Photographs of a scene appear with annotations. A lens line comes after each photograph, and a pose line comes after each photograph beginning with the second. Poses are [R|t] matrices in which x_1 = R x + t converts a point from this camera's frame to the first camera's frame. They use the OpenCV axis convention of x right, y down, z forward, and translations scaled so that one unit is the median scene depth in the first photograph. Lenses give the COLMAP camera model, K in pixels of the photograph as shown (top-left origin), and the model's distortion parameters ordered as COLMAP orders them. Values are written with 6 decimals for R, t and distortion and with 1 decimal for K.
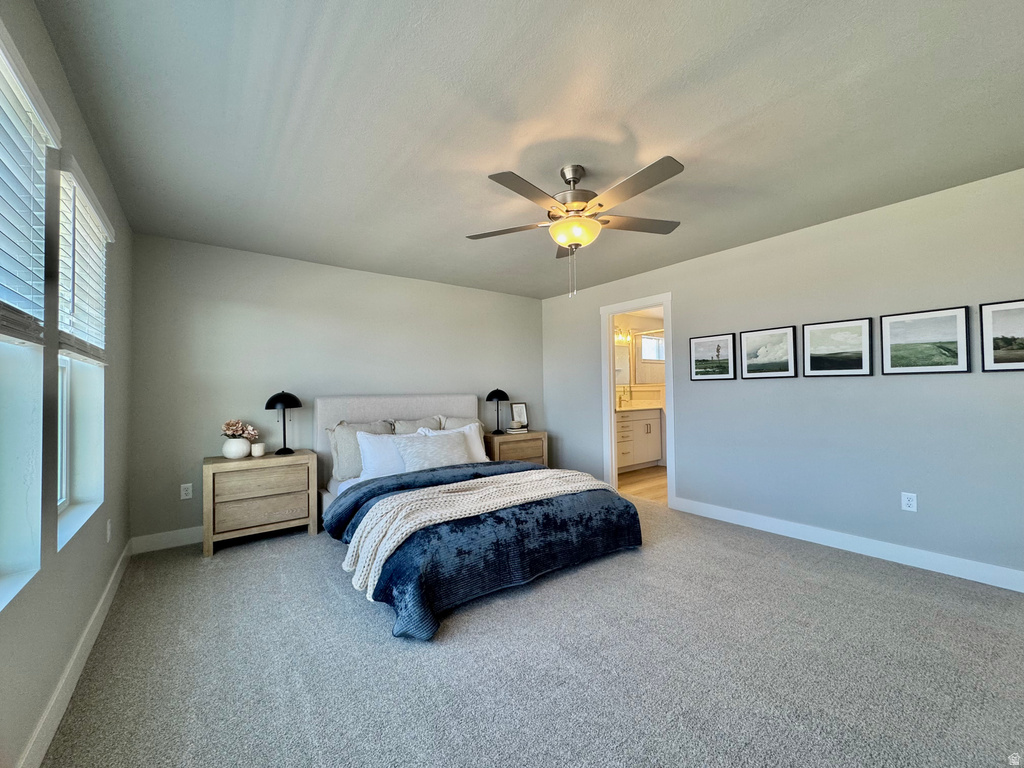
lens RADIAL K [[409.8, 0, 513.4], [0, 409.8, 382.2], [0, 0, 1]] dist [-0.001692, -0.000128]
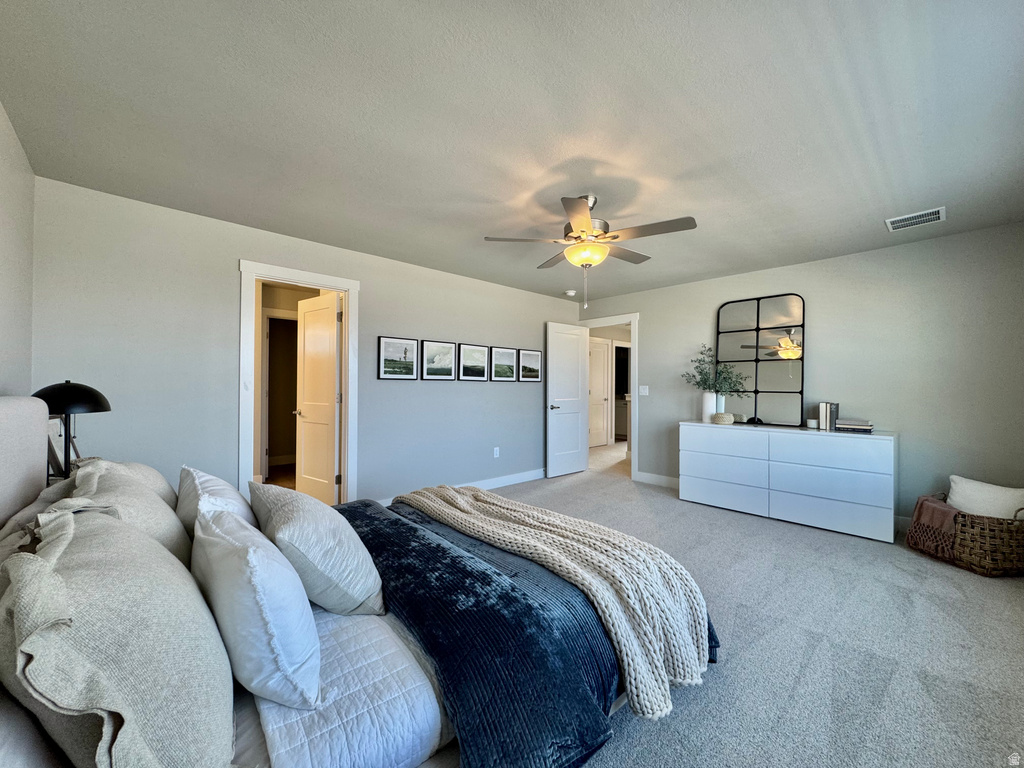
lens RADIAL K [[409.8, 0, 513.4], [0, 409.8, 382.2], [0, 0, 1]] dist [-0.001692, -0.000128]
pose [[-0.097514, 0.026569, 0.994879, -0.675304], [-0.023152, 0.999313, -0.028957, 0.028455], [-0.994965, -0.025857, -0.096831, 0.892217]]
